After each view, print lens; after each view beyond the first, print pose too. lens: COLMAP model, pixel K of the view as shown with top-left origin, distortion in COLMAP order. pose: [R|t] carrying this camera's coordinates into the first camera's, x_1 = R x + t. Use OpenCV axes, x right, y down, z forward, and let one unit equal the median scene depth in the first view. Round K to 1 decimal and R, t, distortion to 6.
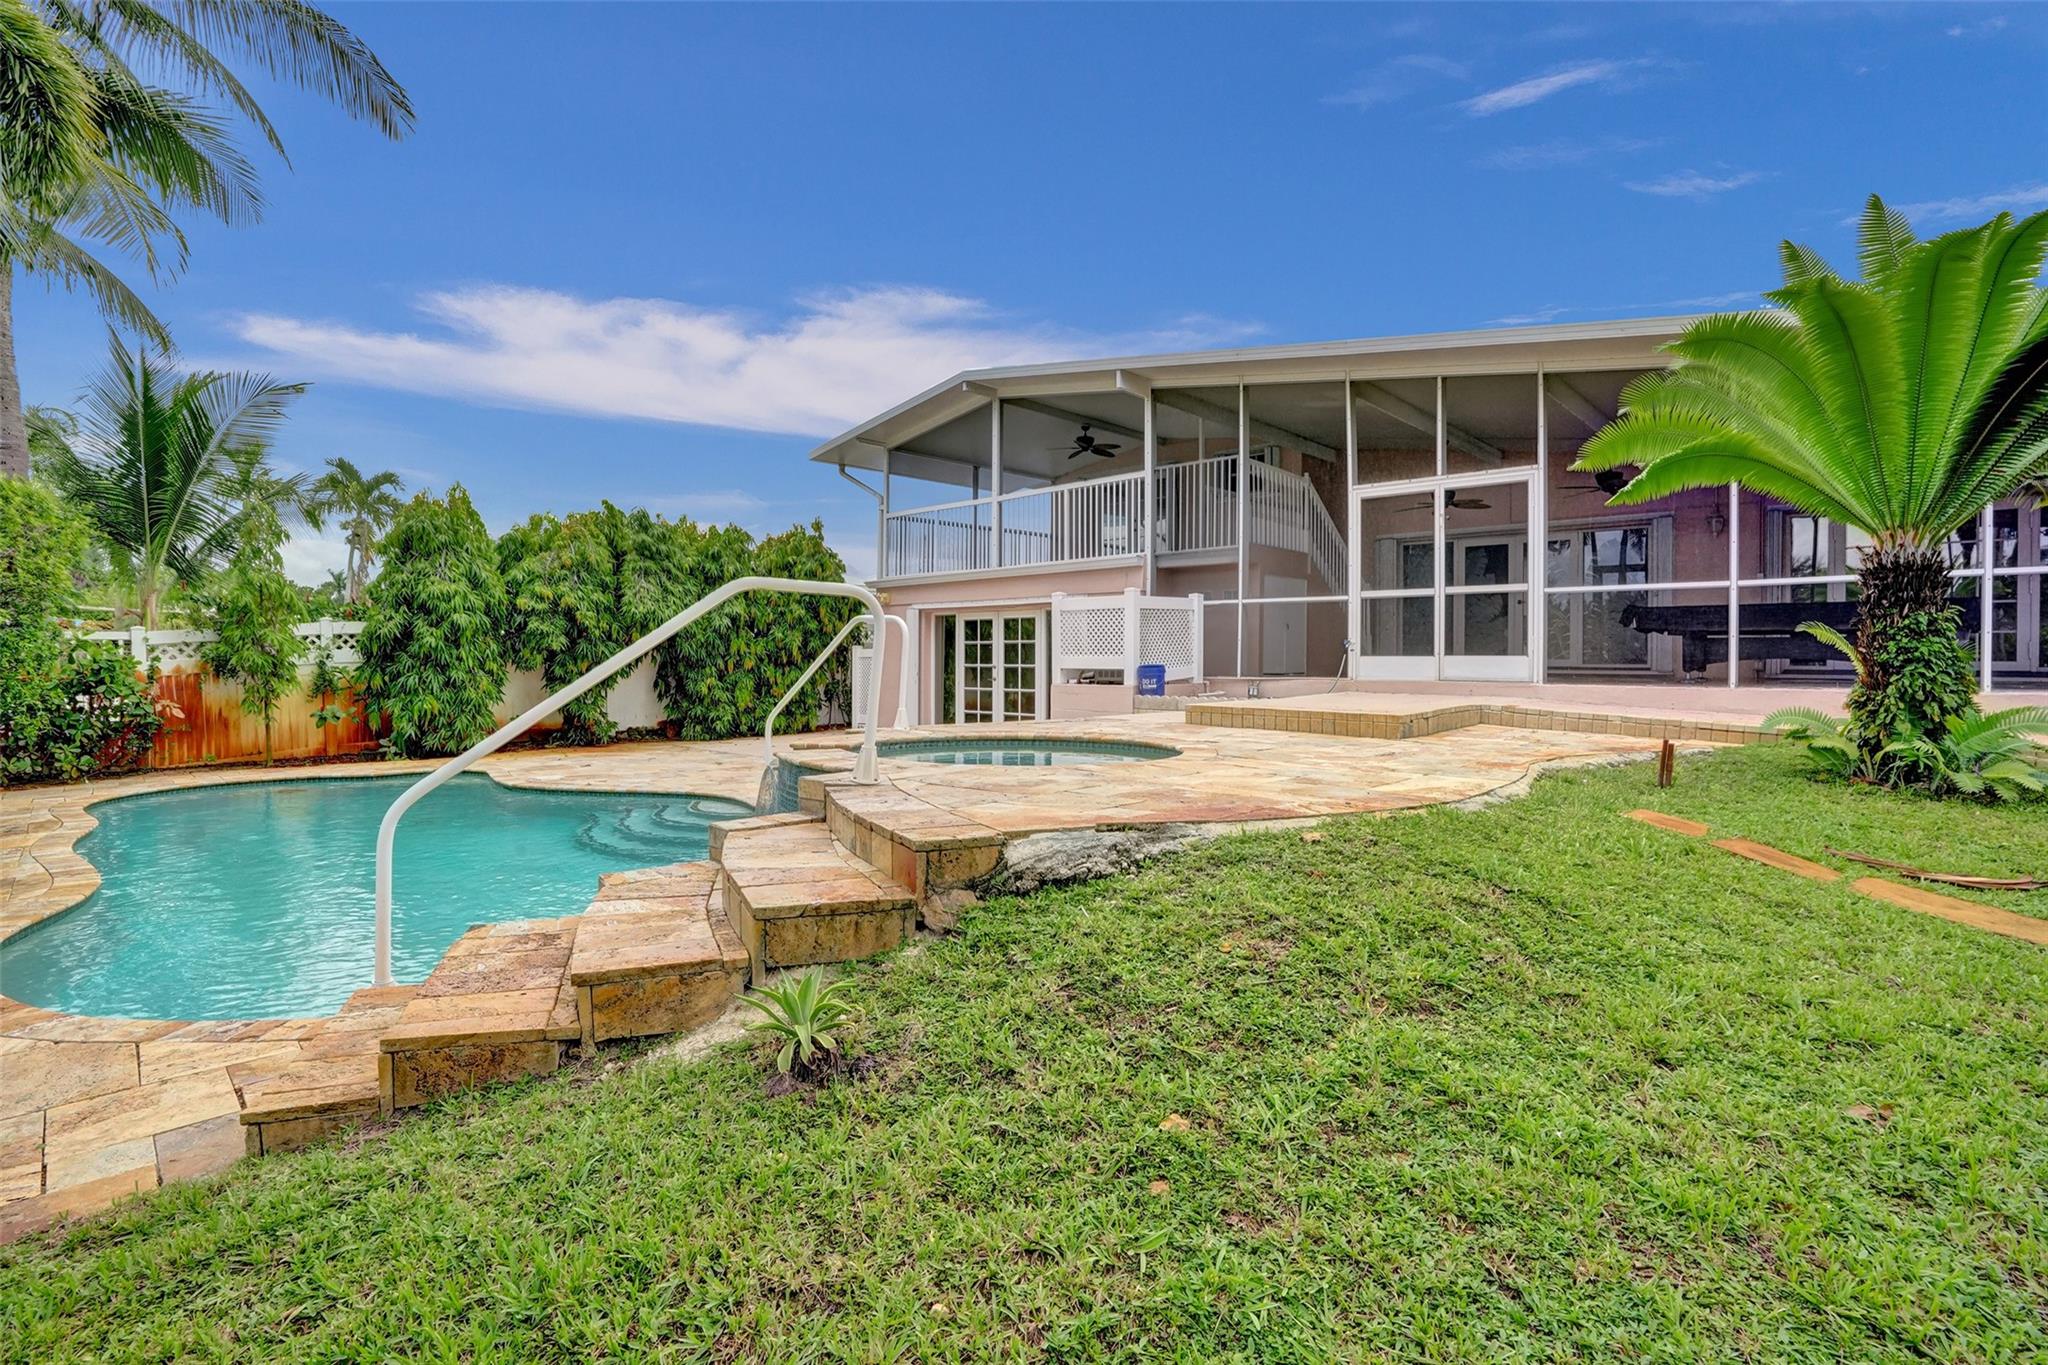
lens RADIAL K [[959.0, 0, 1041.0], [0, 959.0, 677.1], [0, 0, 1]] dist [-0.095240, 0.000132]
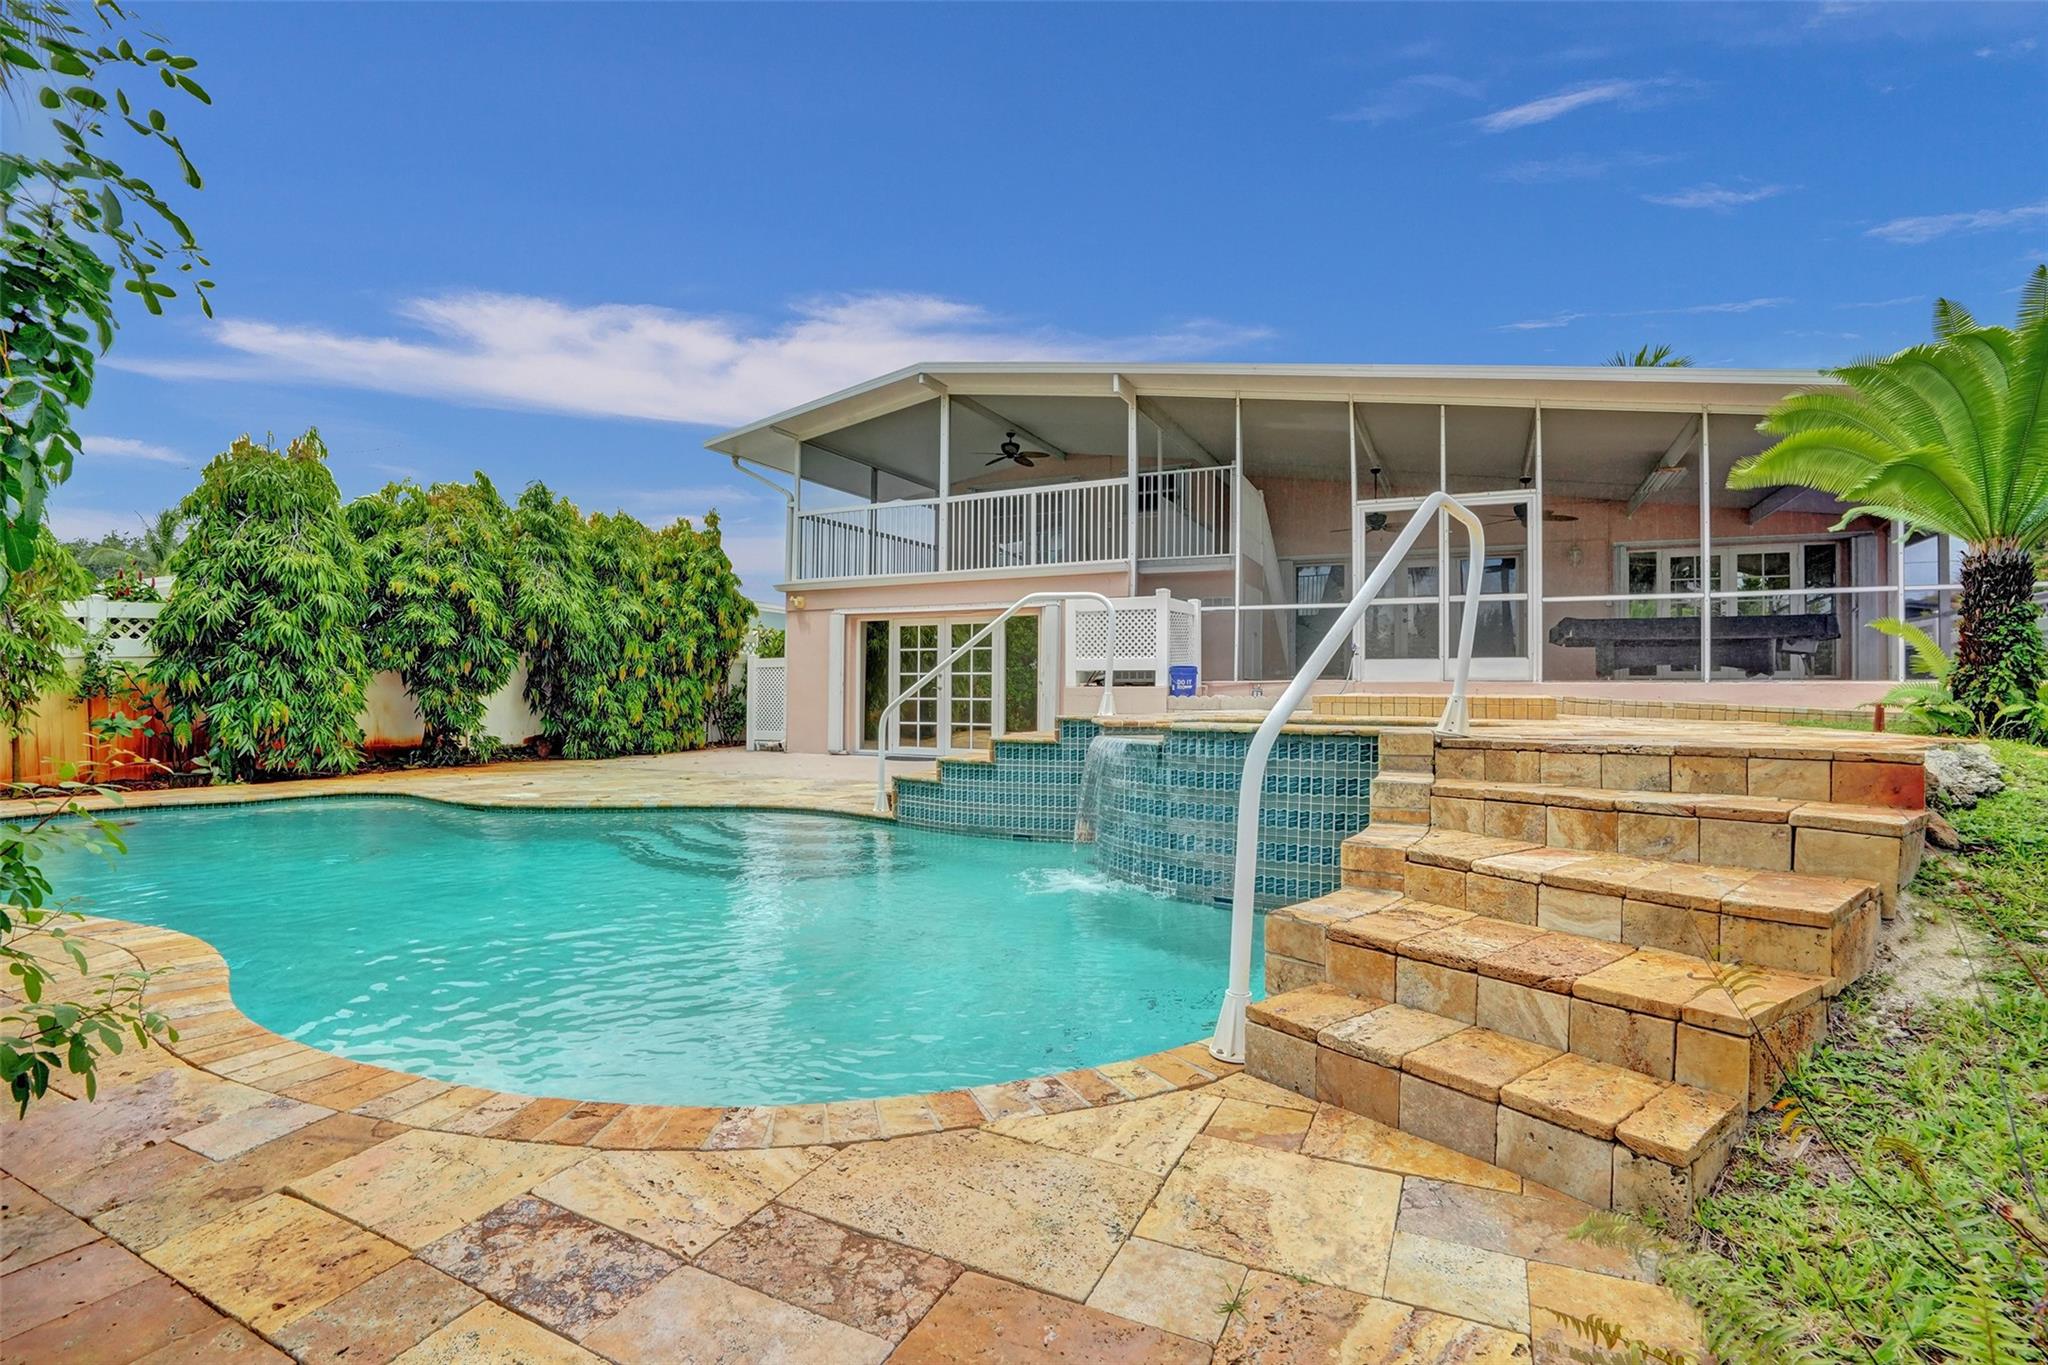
lens RADIAL K [[956.4, 0, 1030.0], [0, 956.4, 686.1], [0, 0, 1]] dist [-0.063856, 0.000055]
pose [[0.953147, 0.006527, 0.302436, -0.283945], [0.001775, 0.999629, -0.027166, 0.029602], [-0.302501, 0.026430, 0.952782, 0.078122]]
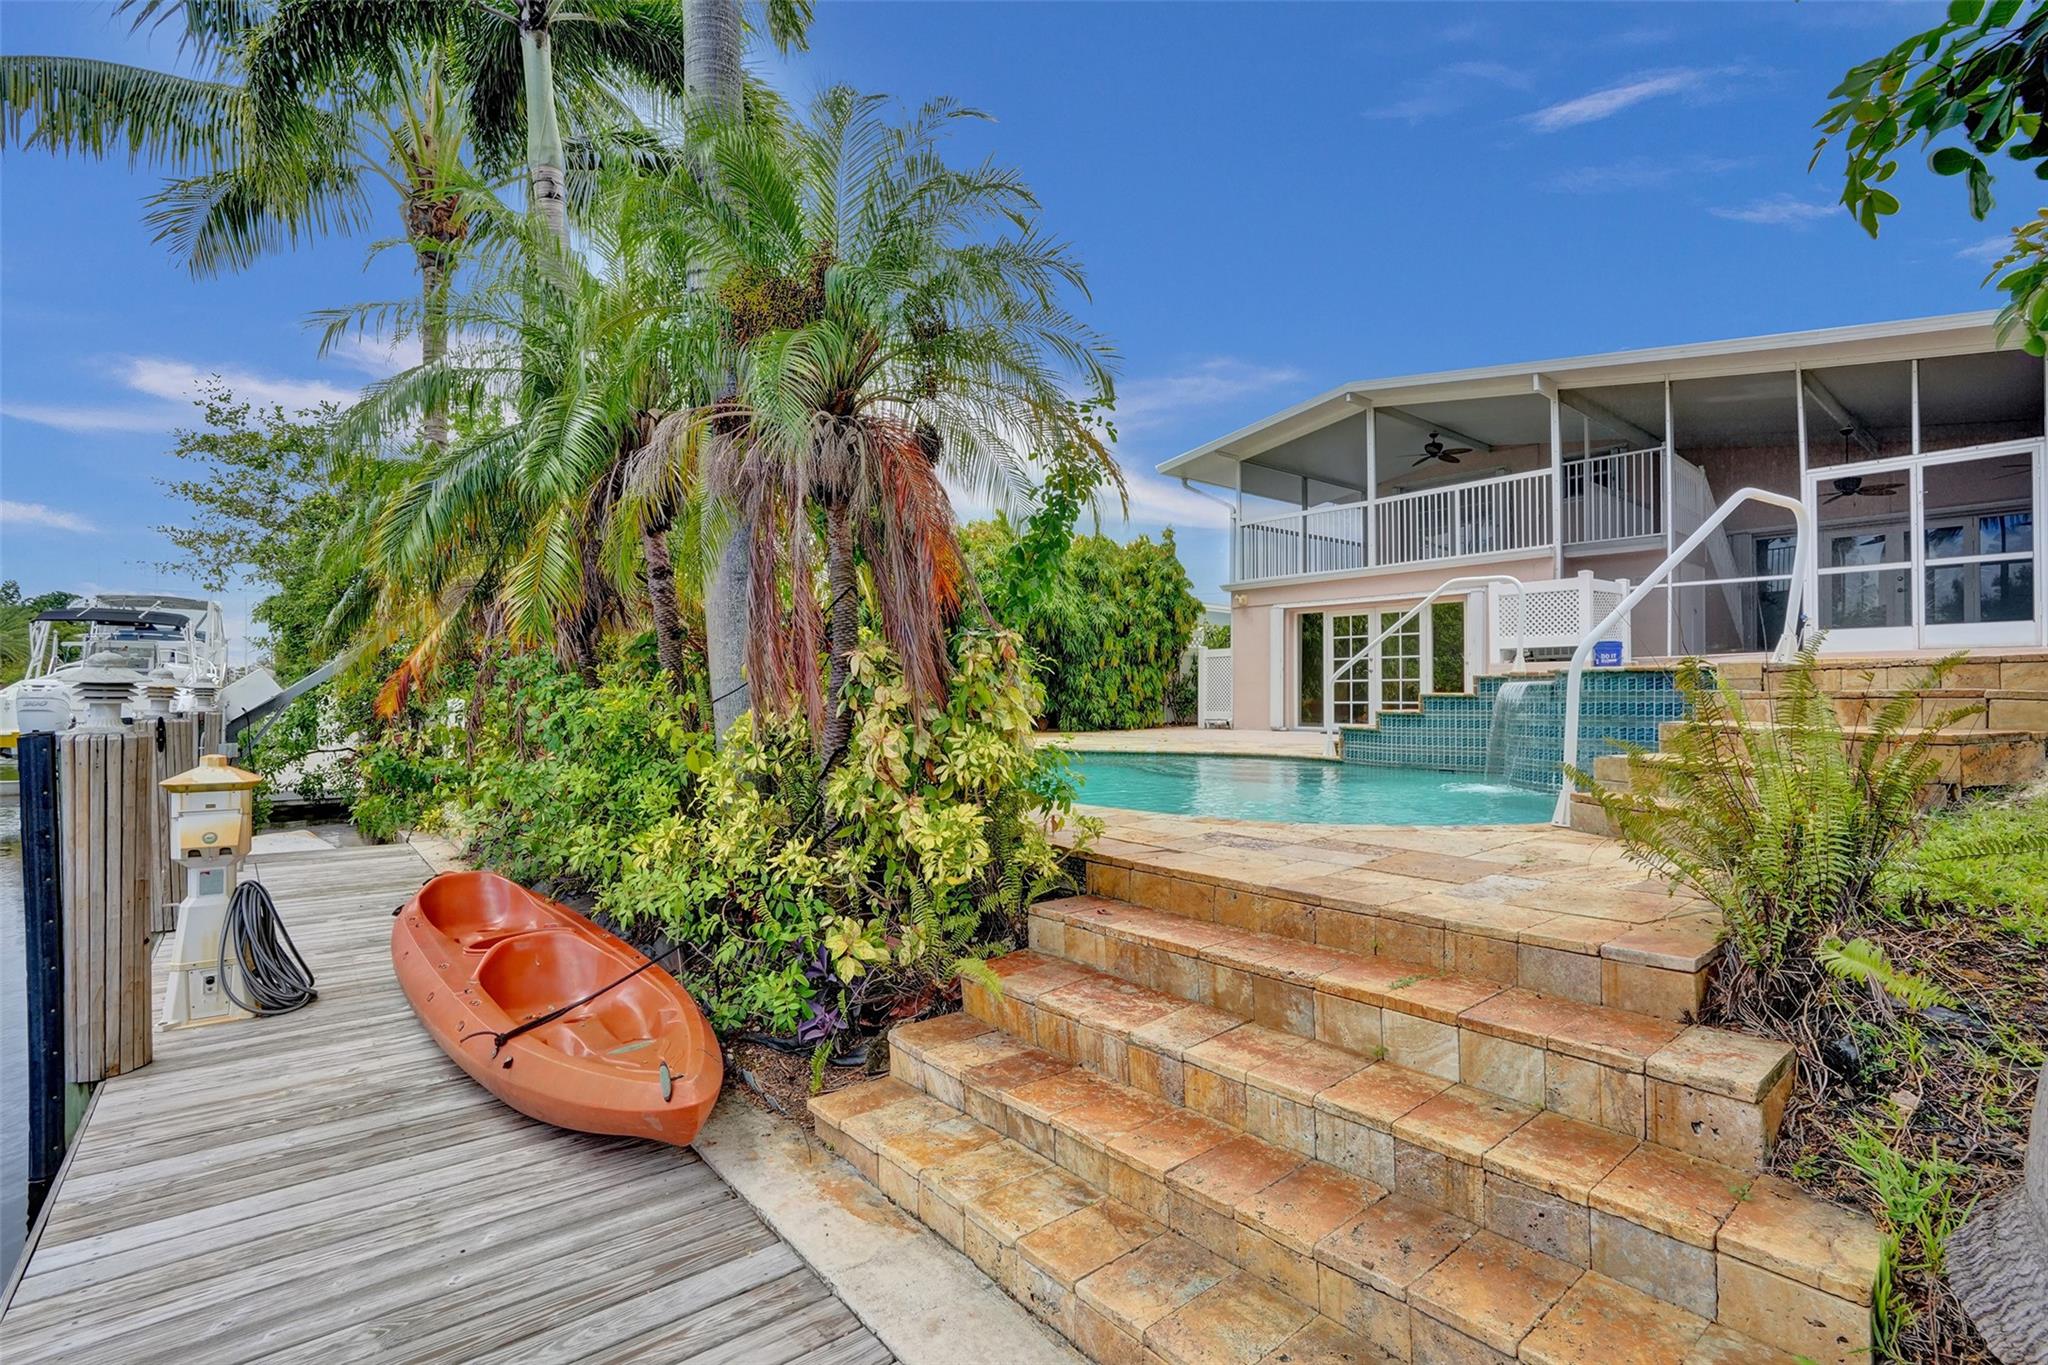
lens RADIAL K [[958.0, 0, 1031.9], [0, 958.0, 690.6], [0, 0, 1]] dist [-0.073553, 0.033521]
pose [[0.992674, -0.004510, -0.120740, -0.334794], [0.001427, 0.999671, -0.025612, 0.057697], [0.120815, 0.025253, 0.992354, -0.104221]]
